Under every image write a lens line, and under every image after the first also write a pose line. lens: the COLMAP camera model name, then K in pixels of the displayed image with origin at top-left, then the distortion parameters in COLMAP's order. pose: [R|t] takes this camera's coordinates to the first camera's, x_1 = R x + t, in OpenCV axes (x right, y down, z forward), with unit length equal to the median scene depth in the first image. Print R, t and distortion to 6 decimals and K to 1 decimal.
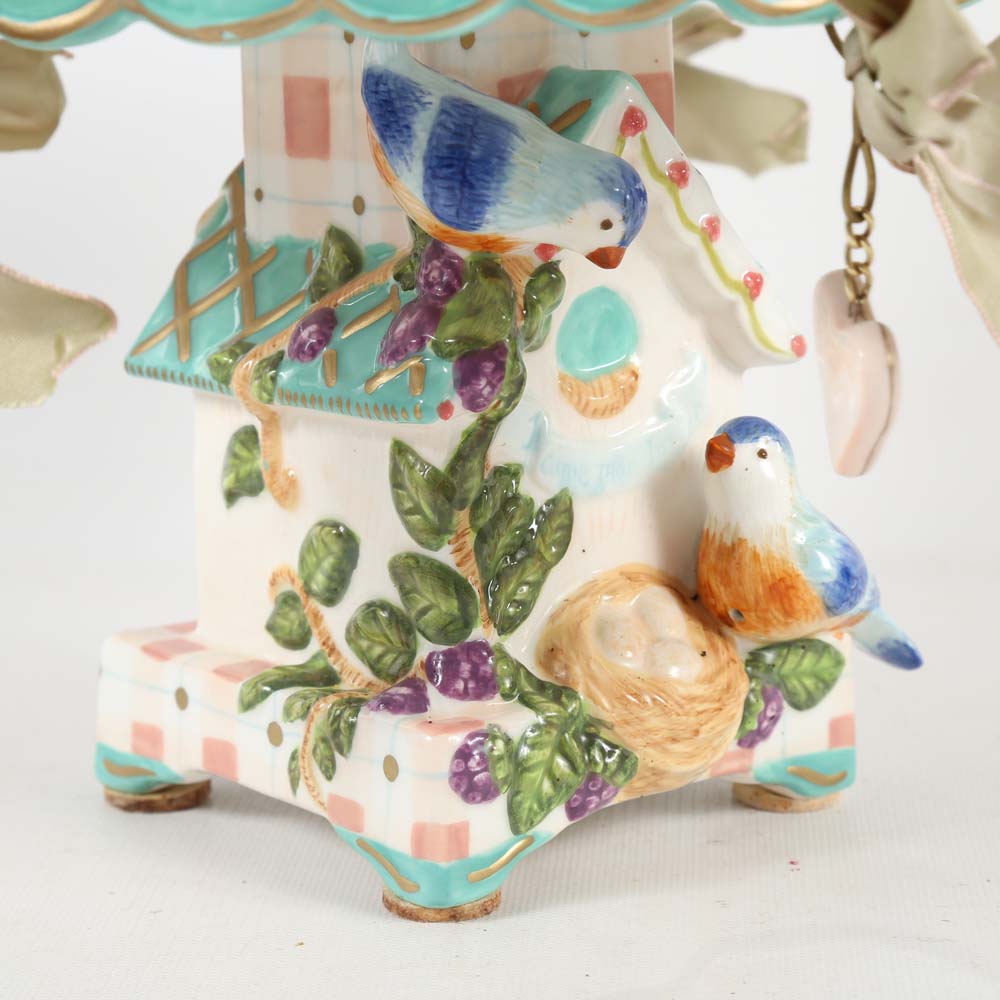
lens RADIAL K [[3129.4, 0, 502.6], [0, 3129.4, 500.8], [0, 0, 1]] dist [0.246759, 0.000000]
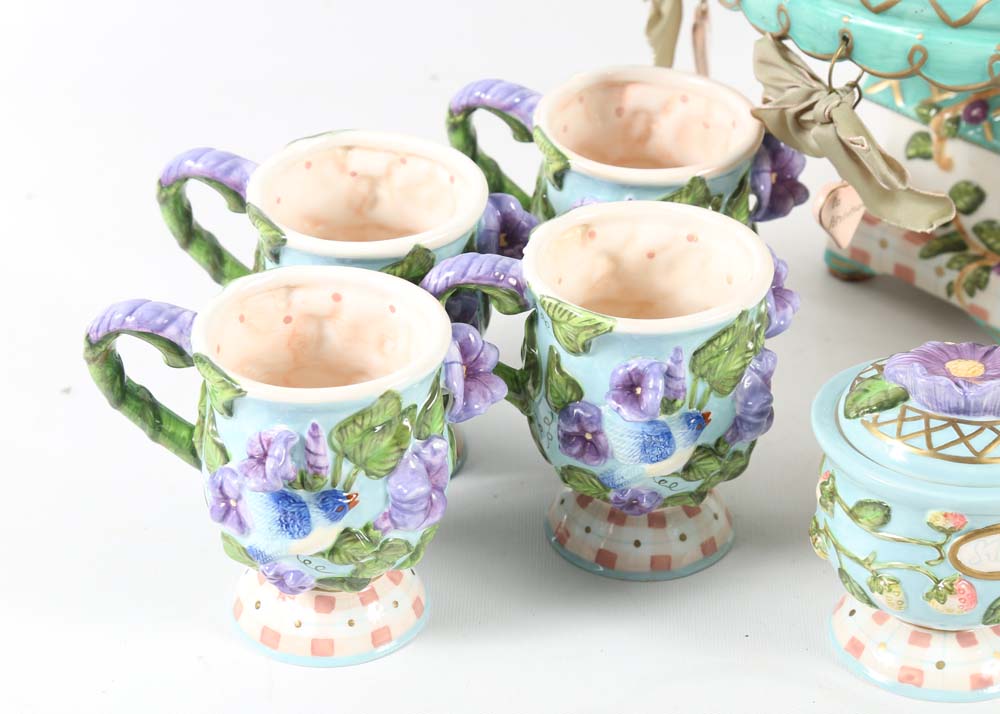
lens RADIAL K [[2812.8, 0, 492.1], [0, 2812.8, 356.5], [0, 0, 1]] dist [0.503696, 0.000000]
pose [[0.996719, -0.027194, 0.076237, -0.569902], [-0.003516, 0.926440, 0.376427, -0.664057], [-0.080866, -0.375460, 0.923304, -0.941438]]
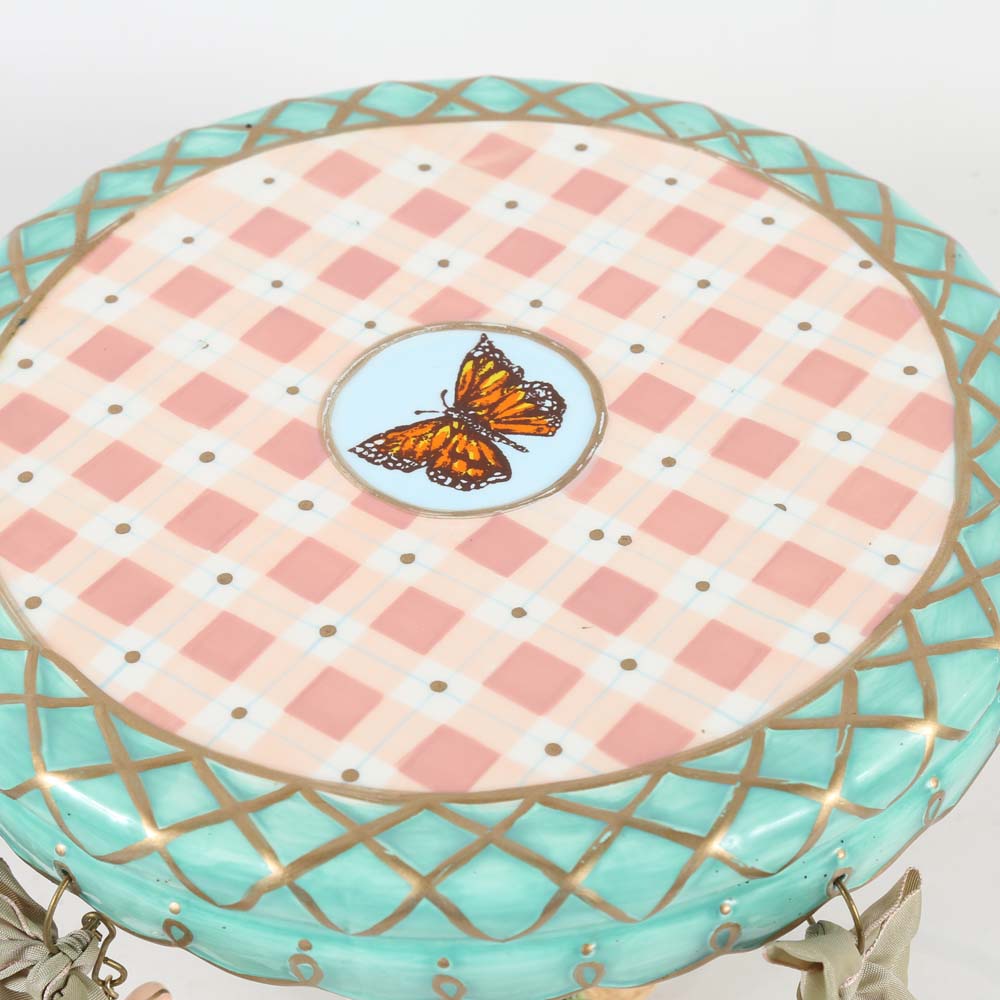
lens RADIAL K [[2537.1, 0, 495.4], [0, 2537.1, 501.2], [0, 0, 1]] dist [0.137882, 0.000000]
pose [[0.994536, -0.070120, 0.077337, -0.090221], [0.013219, 0.819454, 0.572992, -0.811182], [-0.103552, -0.568839, 0.815904, 0.144911]]
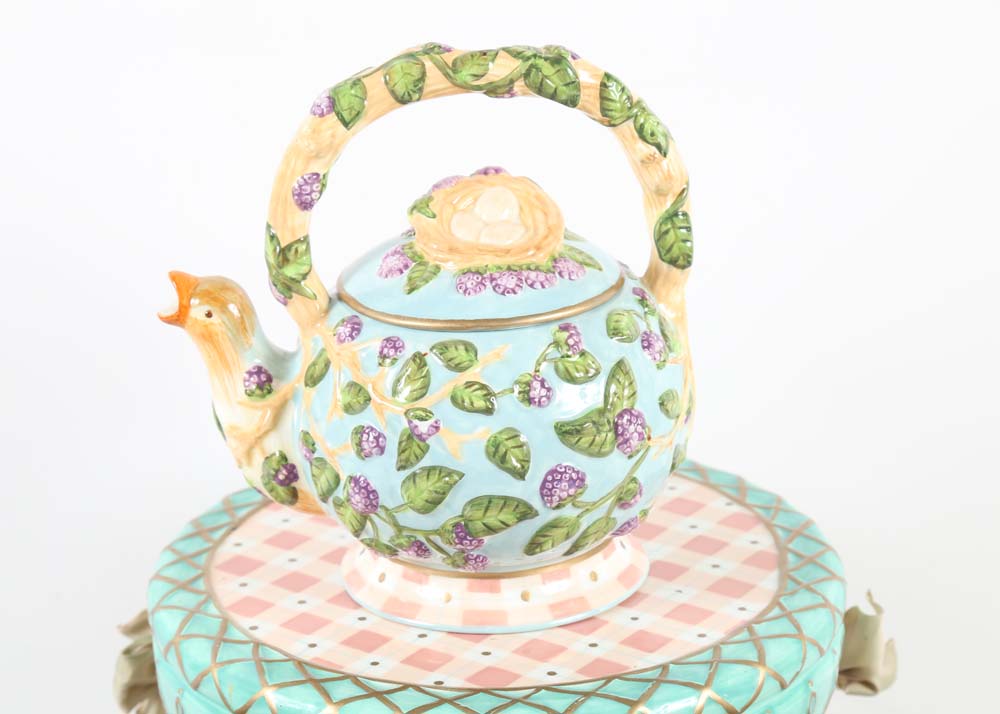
lens RADIAL K [[2812.8, 0, 490.8], [0, 2812.8, 355.5], [0, 0, 1]] dist [0.503696, 0.000000]
pose [[0.993189, -0.026871, 0.113372, -0.247759], [0.006829, 0.984795, 0.173588, -0.731581], [-0.116313, -0.171631, 0.978271, -0.923860]]
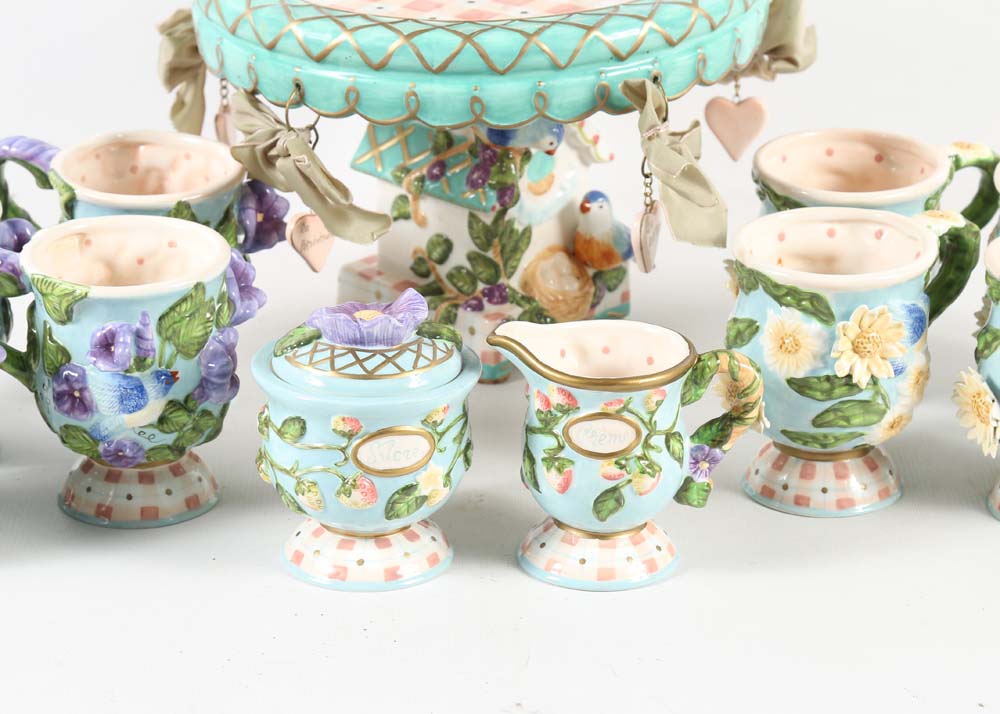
lens RADIAL K [[3434.3, 0, 492.0], [0, 3434.3, 429.6], [0, 0, 1]] dist [0.538686, 0.000000]
pose [[0.992589, -0.037317, 0.115649, -0.364242], [0.007971, 0.969626, 0.244462, -0.560749], [-0.121259, -0.241729, 0.962738, -1.912105]]
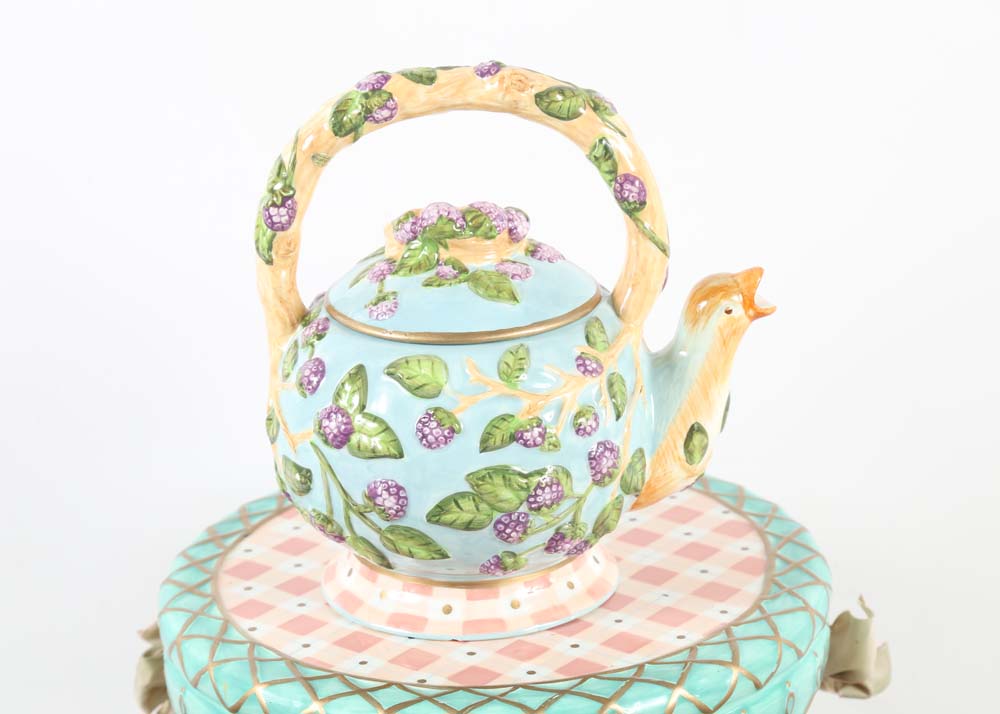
lens RADIAL K [[2812.8, 0, 494.2], [0, 2812.8, 354.5], [0, 0, 1]] dist [0.503696, 0.000000]
pose [[0.998182, -0.028713, 0.052988, -0.124425], [0.019797, 0.986641, 0.161700, -0.729384], [-0.056923, -0.160357, 0.985416, -1.010268]]
